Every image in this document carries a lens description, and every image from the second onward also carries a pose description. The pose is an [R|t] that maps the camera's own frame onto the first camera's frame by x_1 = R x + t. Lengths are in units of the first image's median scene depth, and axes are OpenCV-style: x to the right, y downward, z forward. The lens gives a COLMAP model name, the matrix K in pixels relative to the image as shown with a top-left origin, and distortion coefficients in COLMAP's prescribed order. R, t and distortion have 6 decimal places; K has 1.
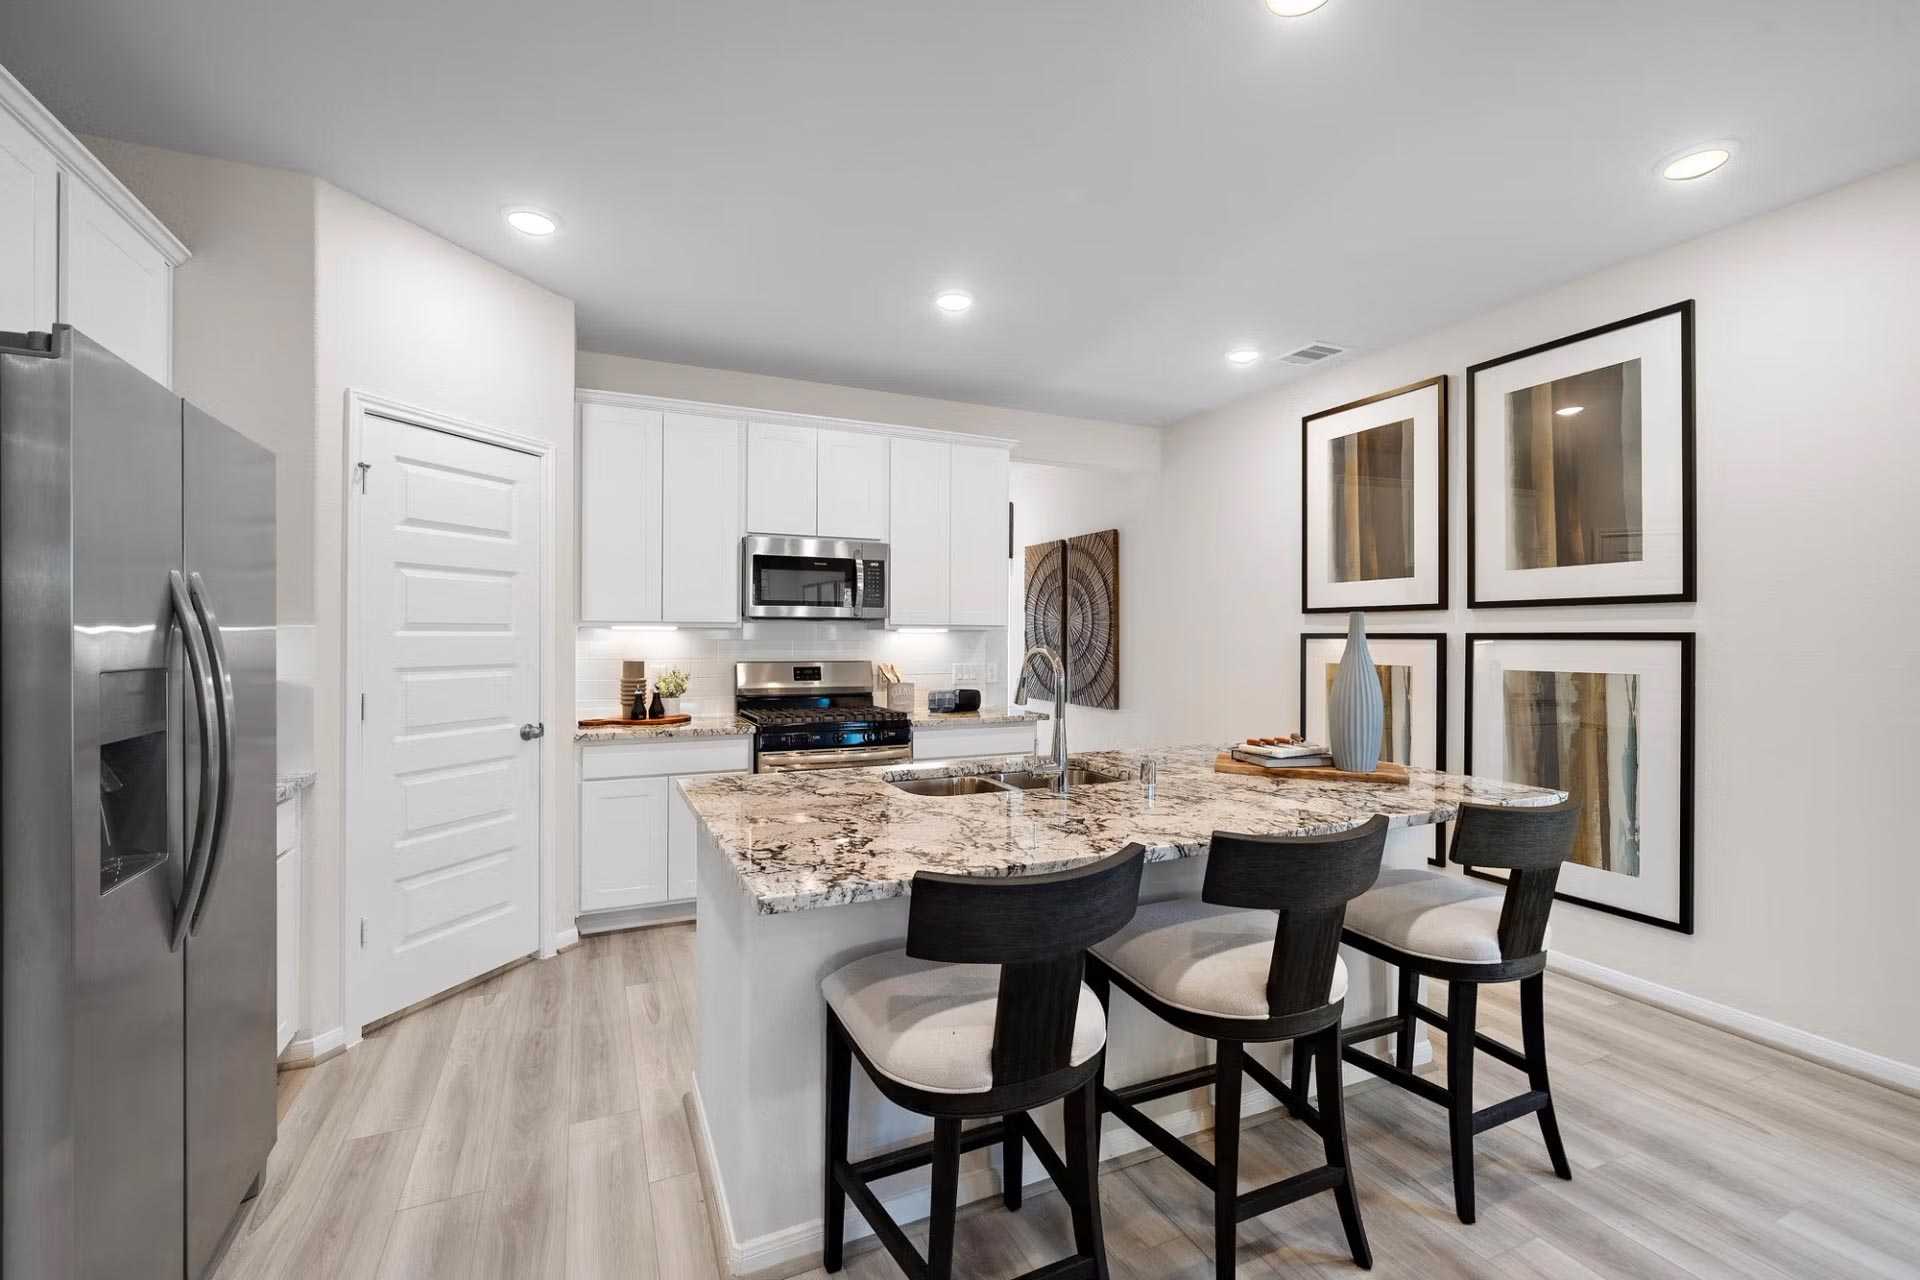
lens RADIAL K [[831.0, 0, 957.1], [0, 831.0, 632.0], [0, 0, 1]] dist [-0.000072, -0.000139]
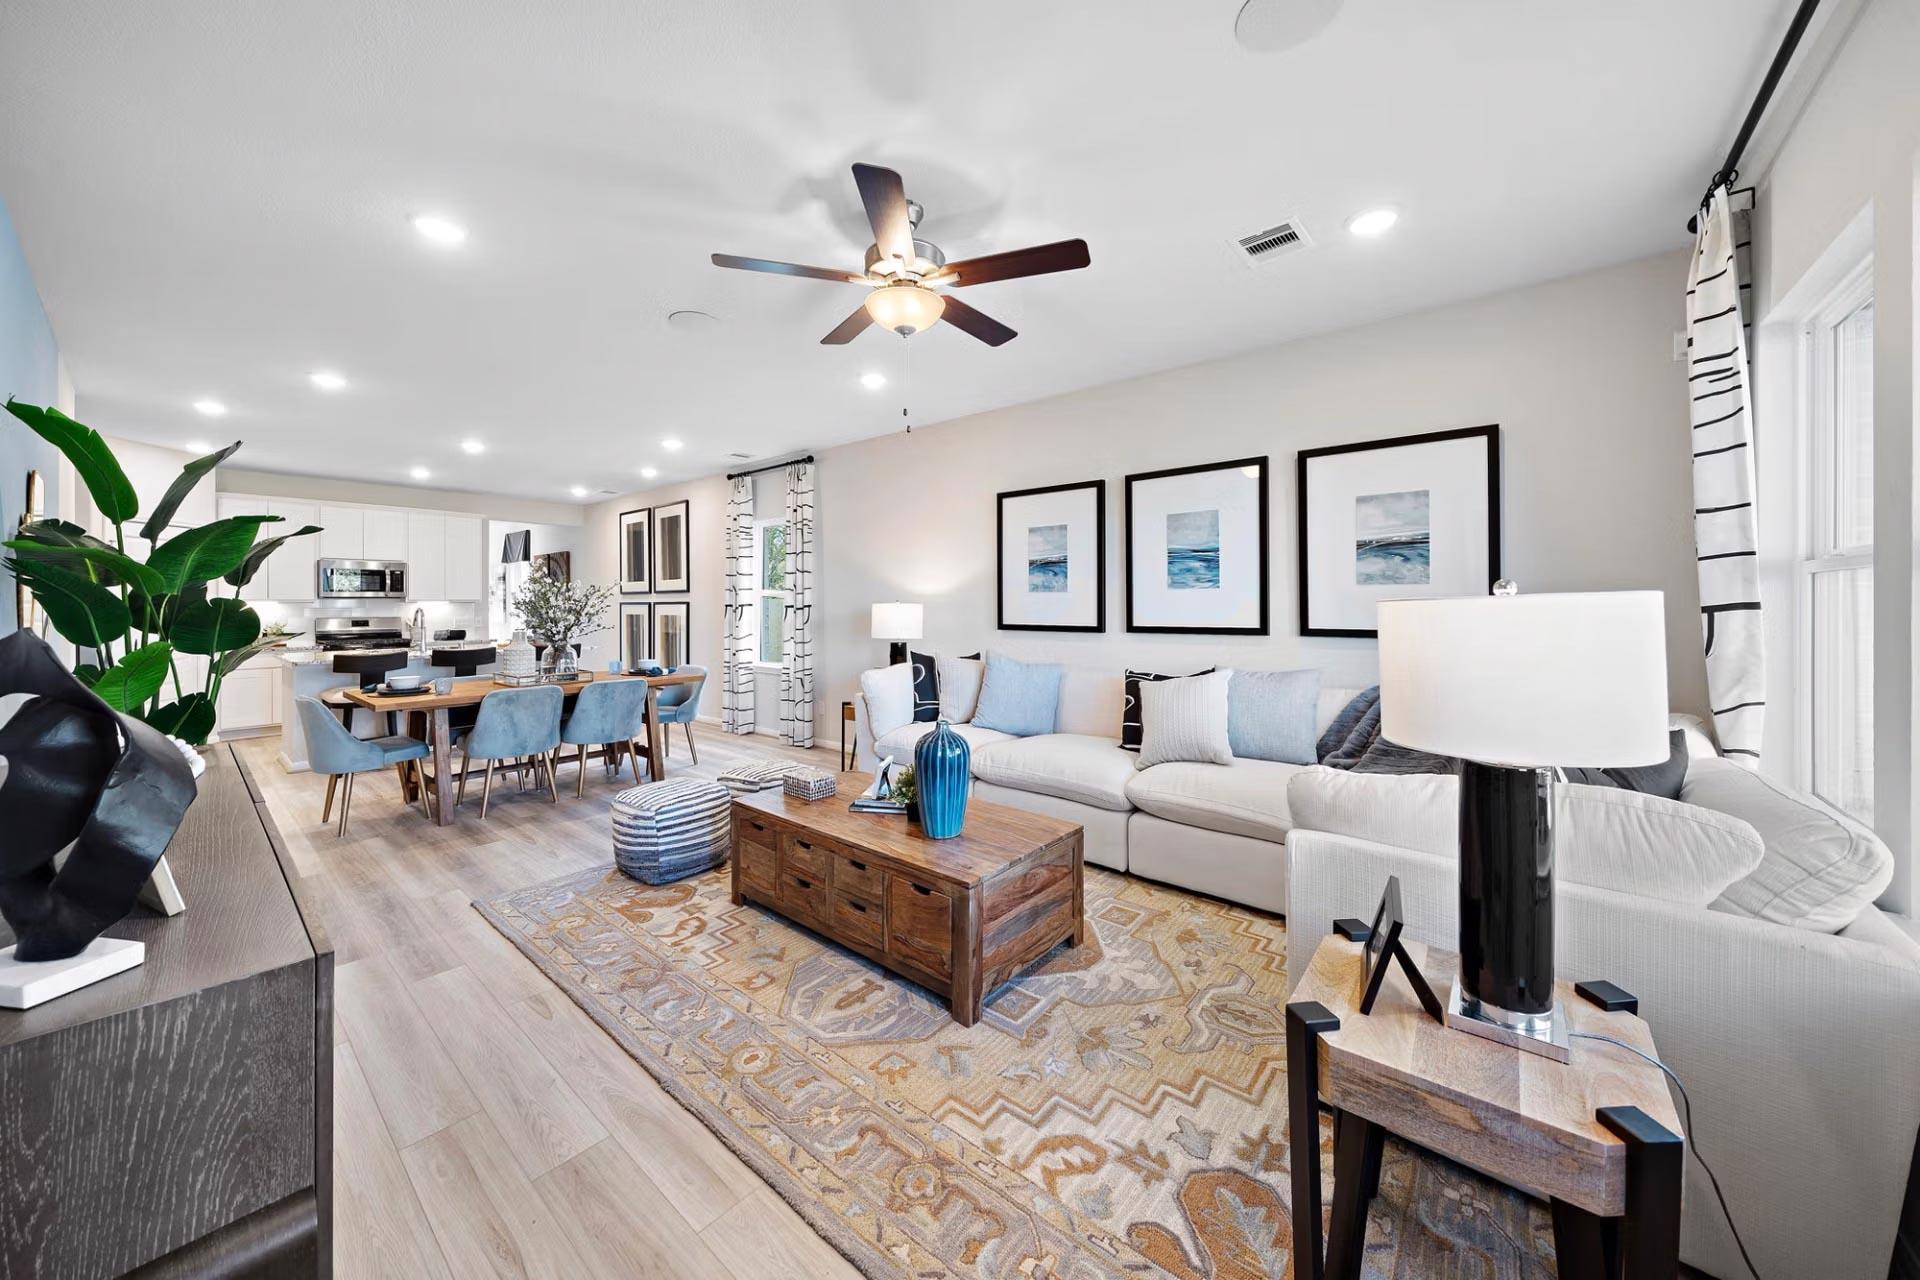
lens RADIAL K [[680.8, 0, 955.4], [0, 680.8, 602.5], [0, 0, 1]] dist [-0.002773, 0.000034]
pose [[0.903317, -0.008029, 0.428898, 0.496722], [0.005939, 0.999963, 0.006212, -0.004808], [-0.428932, -0.003064, 0.903332, -1.349315]]
